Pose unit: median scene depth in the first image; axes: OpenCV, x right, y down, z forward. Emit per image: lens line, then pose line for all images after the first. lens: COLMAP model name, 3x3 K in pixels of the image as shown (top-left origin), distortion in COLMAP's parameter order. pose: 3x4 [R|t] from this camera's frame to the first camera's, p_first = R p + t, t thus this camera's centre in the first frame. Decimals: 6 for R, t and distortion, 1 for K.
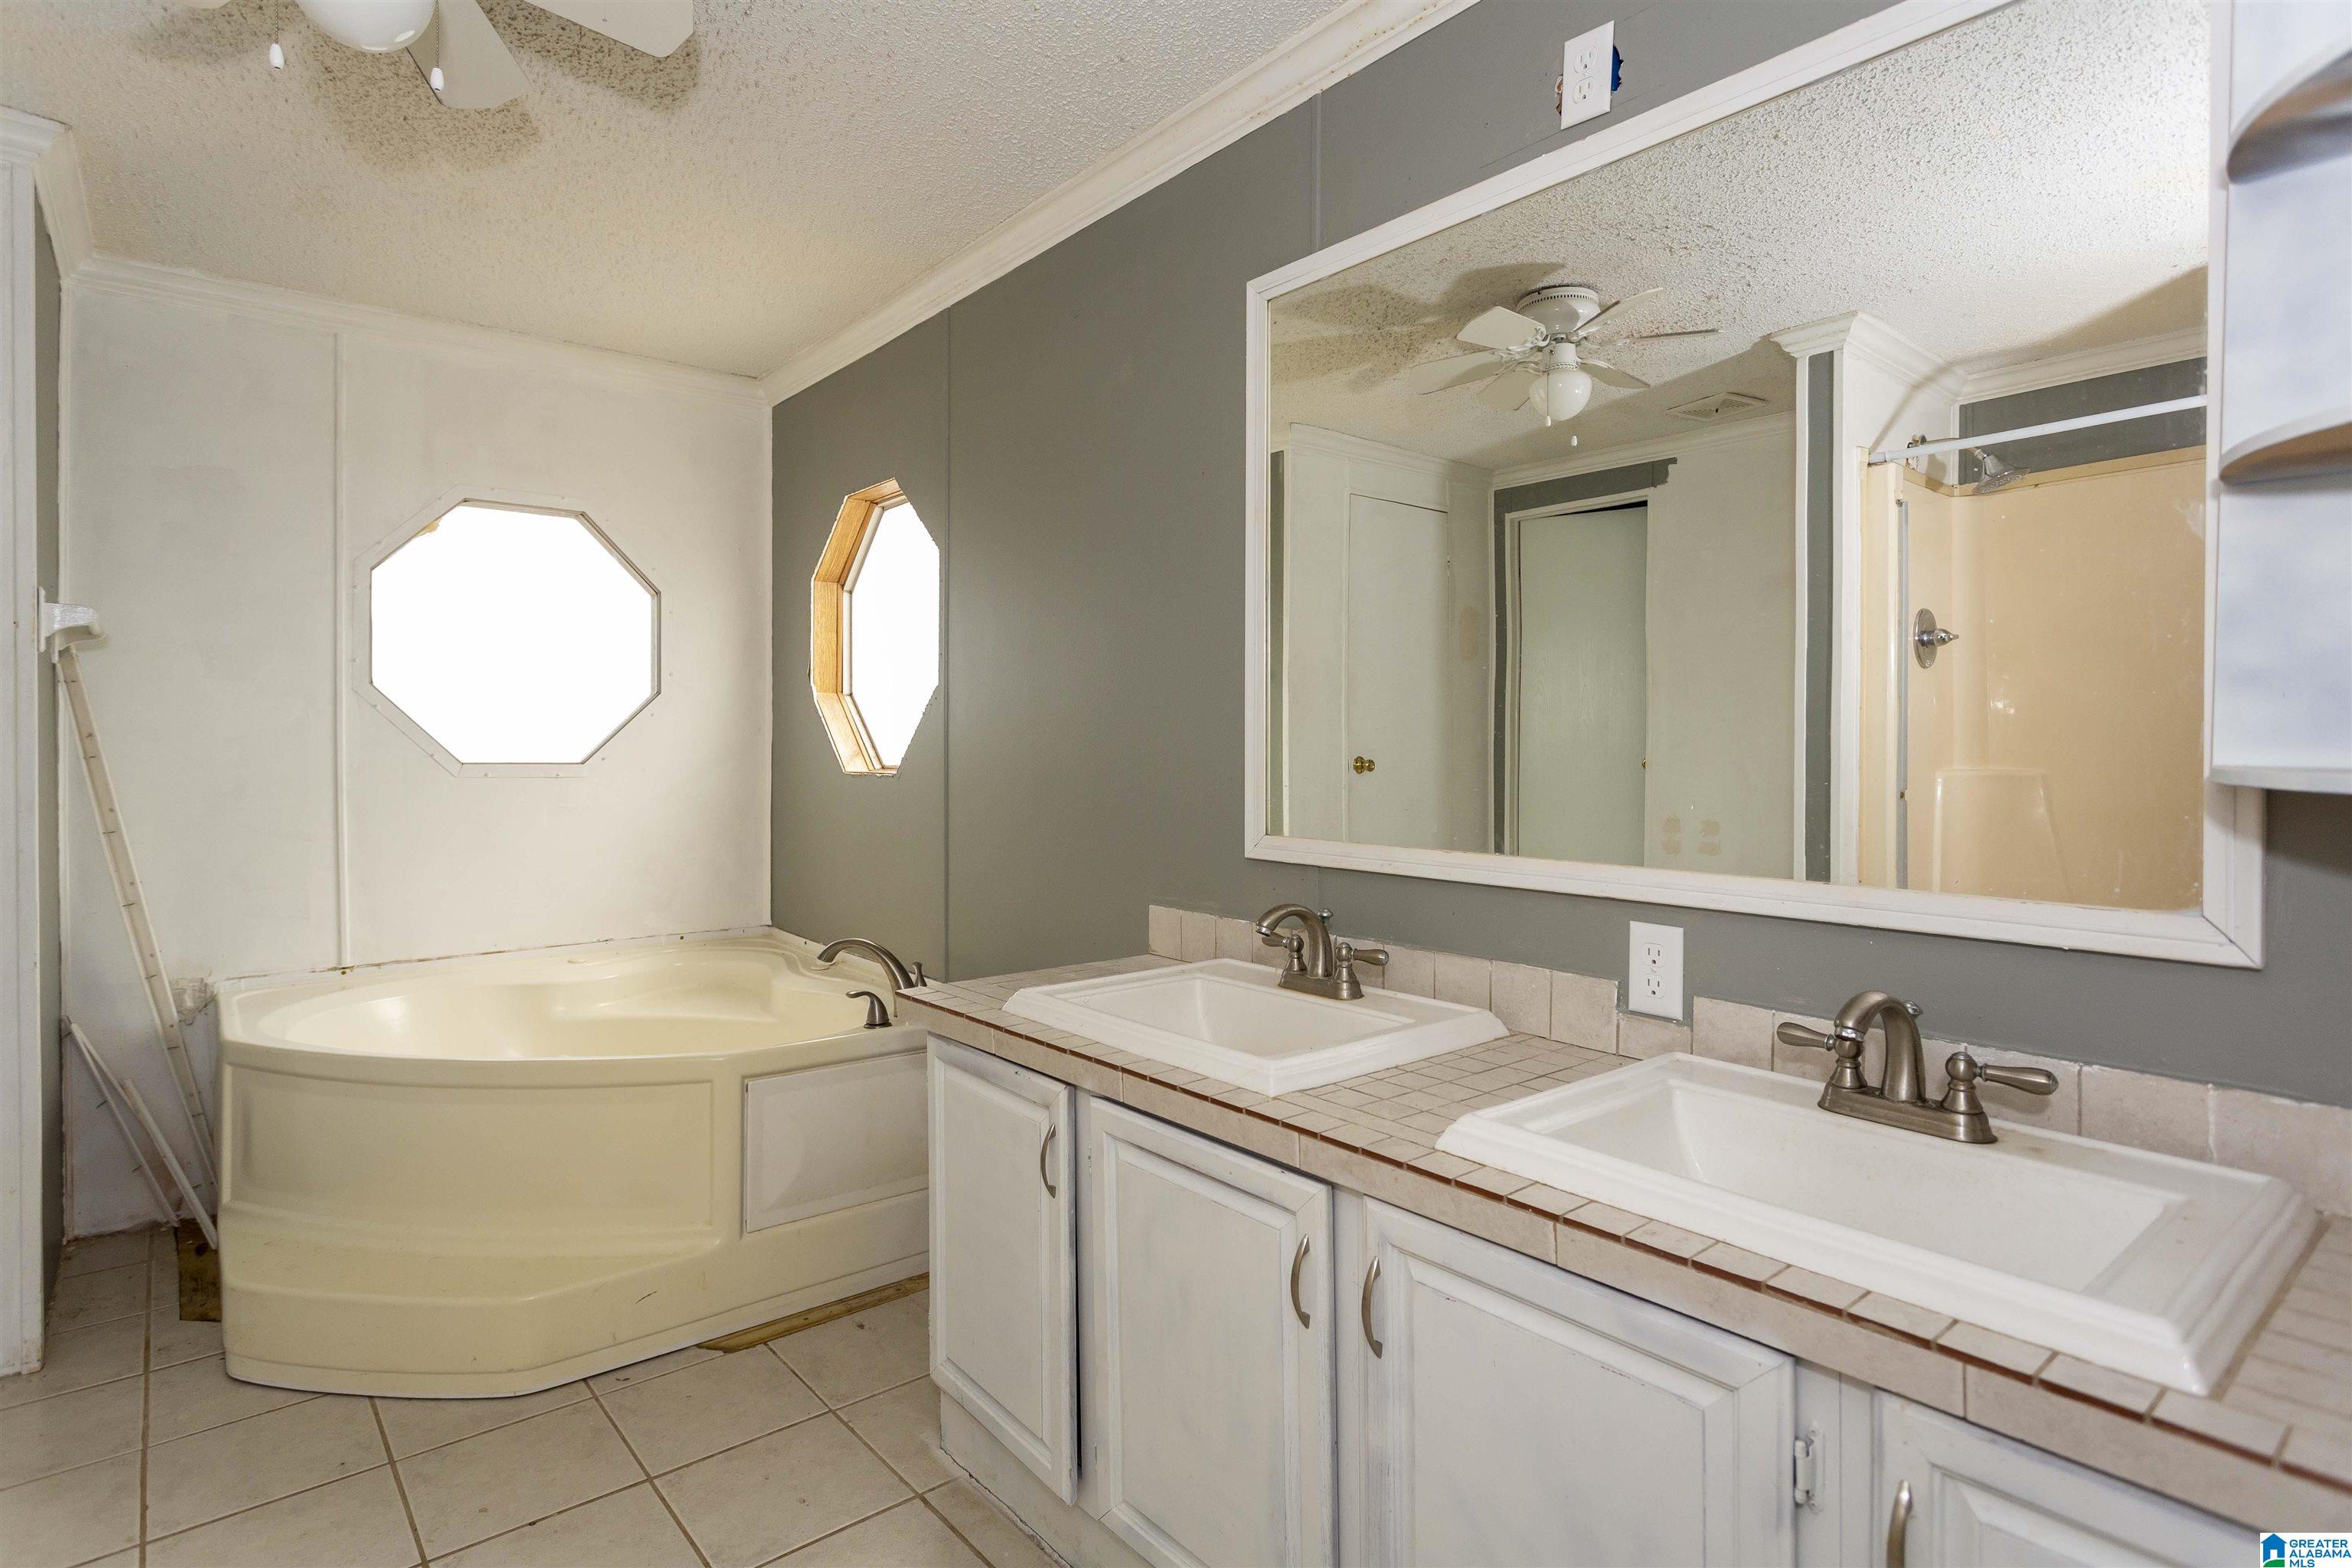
lens RADIAL K [[1193.9, 0, 1165.9], [0, 1193.9, 775.5], [0, 0, 1]] dist [0.002039, 0.001829]
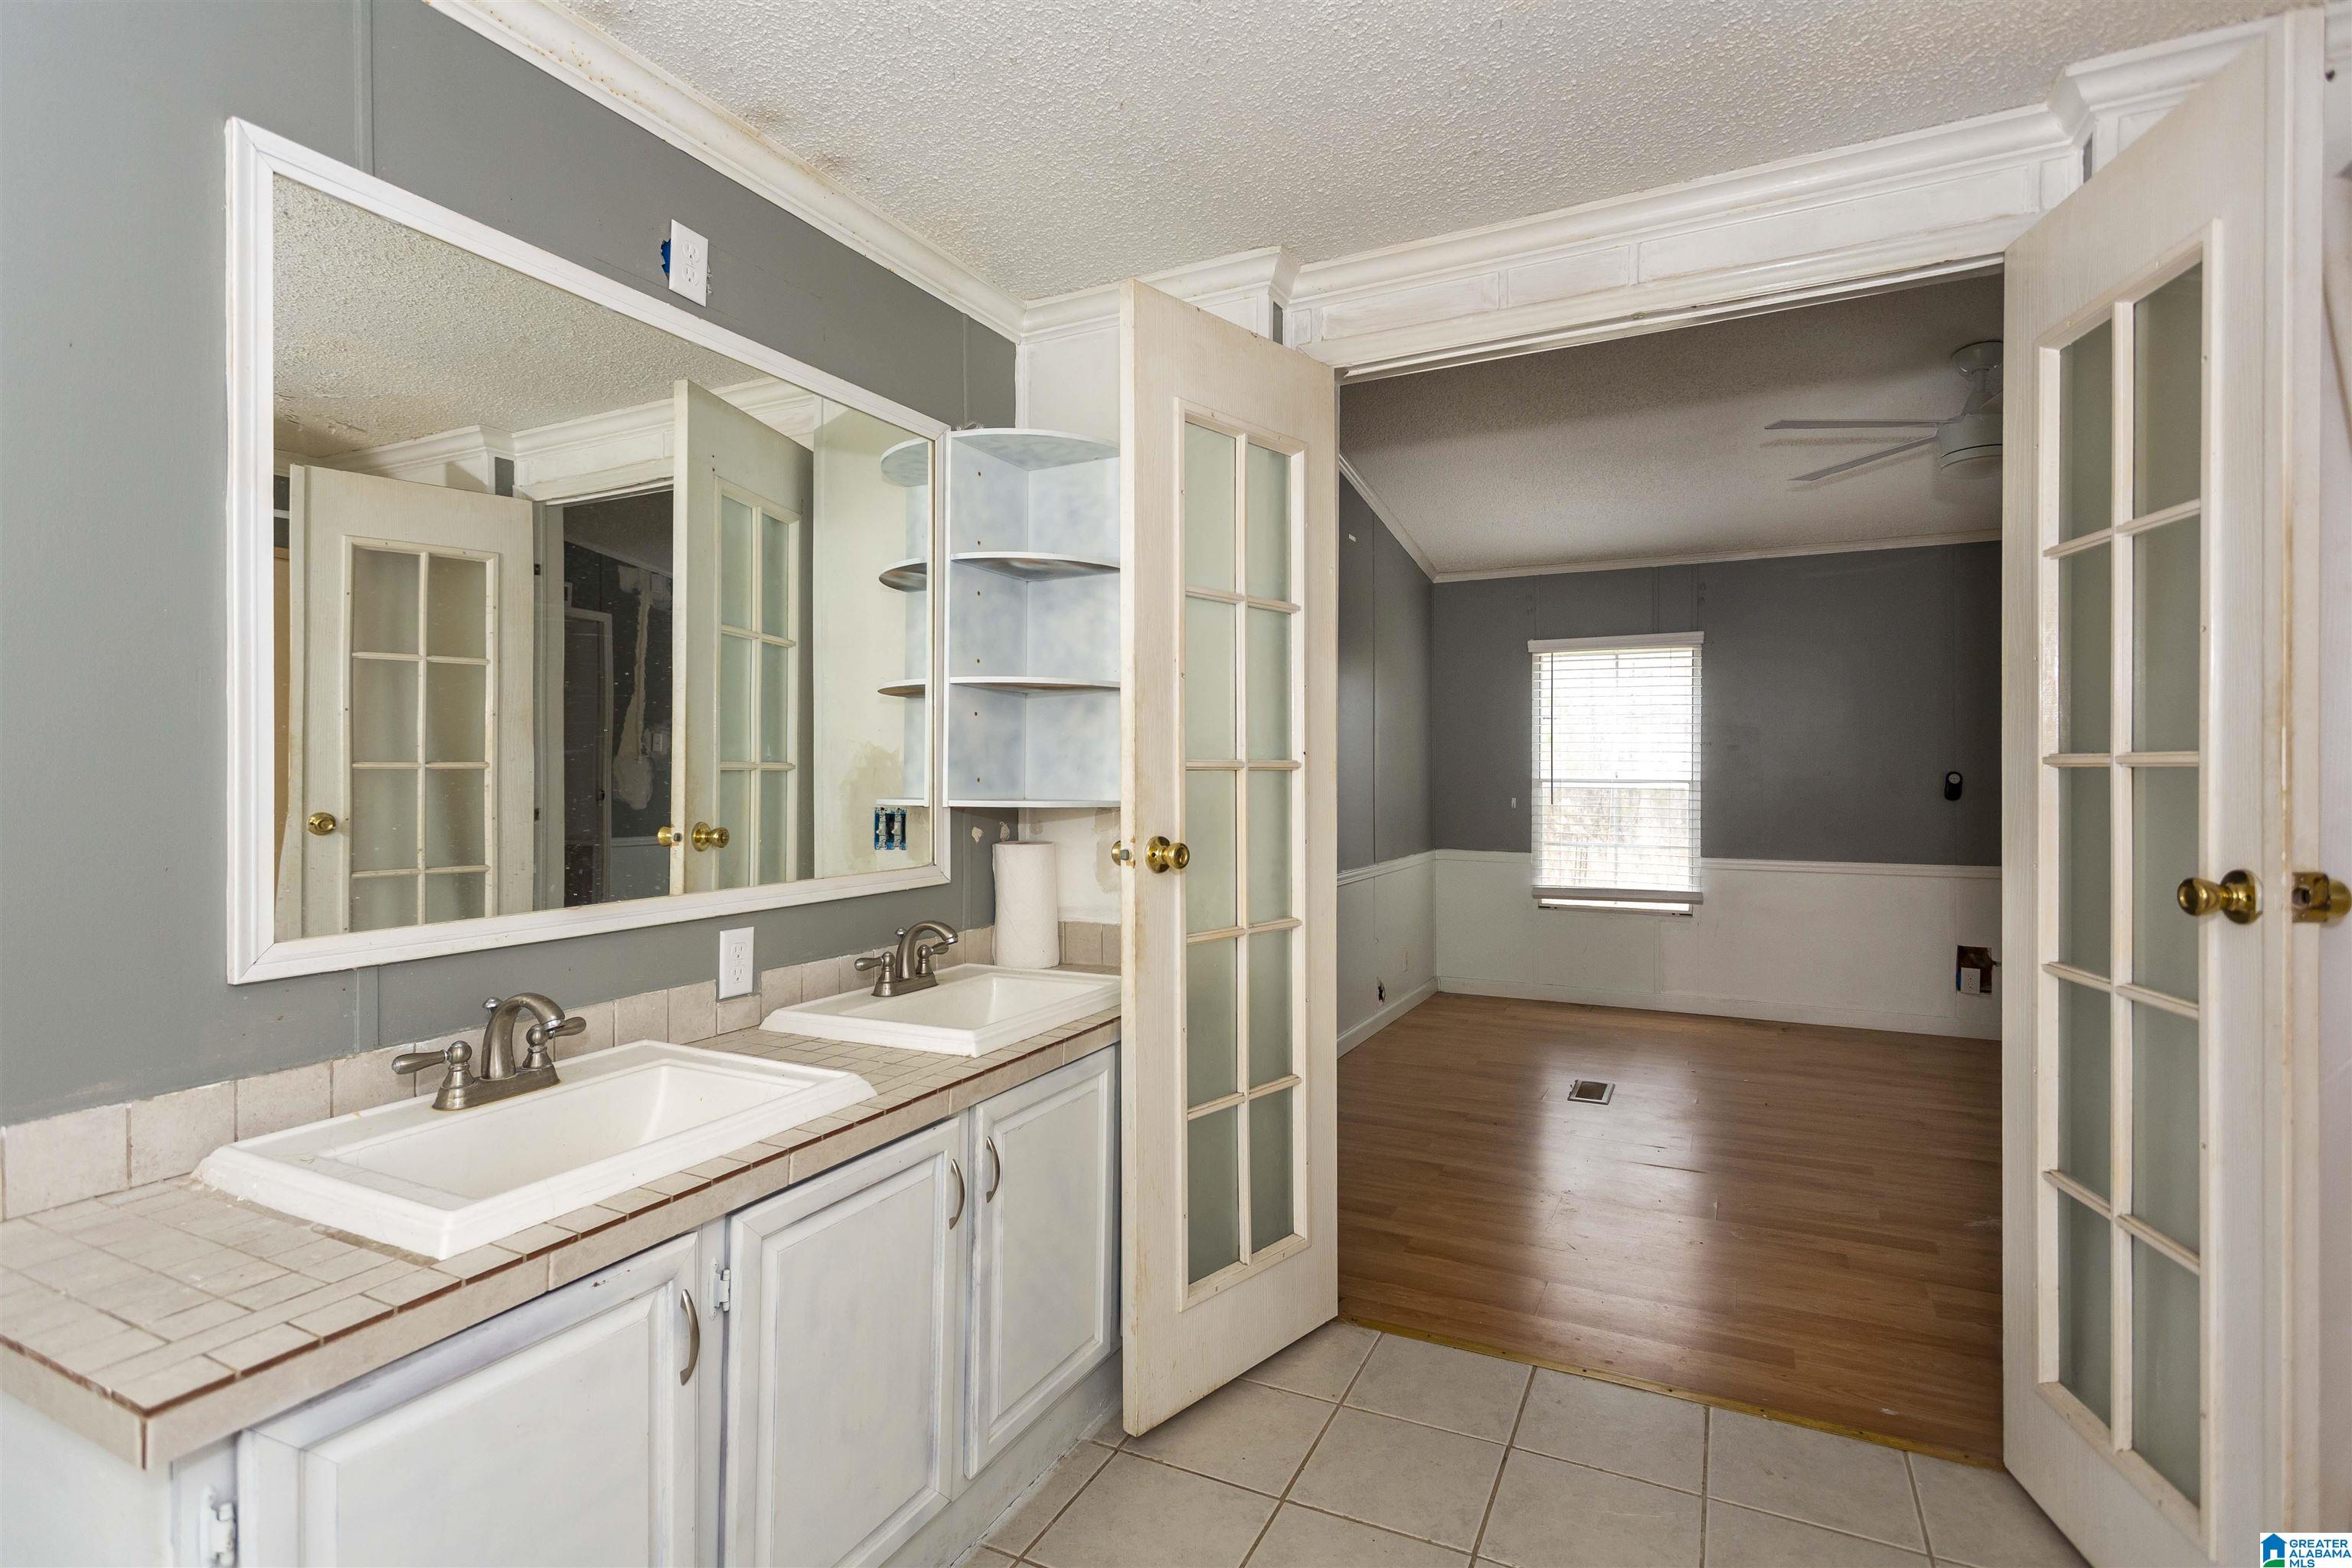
lens RADIAL K [[1144.2, 0, 1170.1], [0, 1144.2, 761.0], [0, 0, 1]] dist [0.000599, 0.005512]
pose [[-0.396711, 0.005831, 0.917925, -0.948280], [0.028854, 0.999565, 0.006120, -0.057125], [-0.917490, 0.028914, -0.396707, 1.025076]]
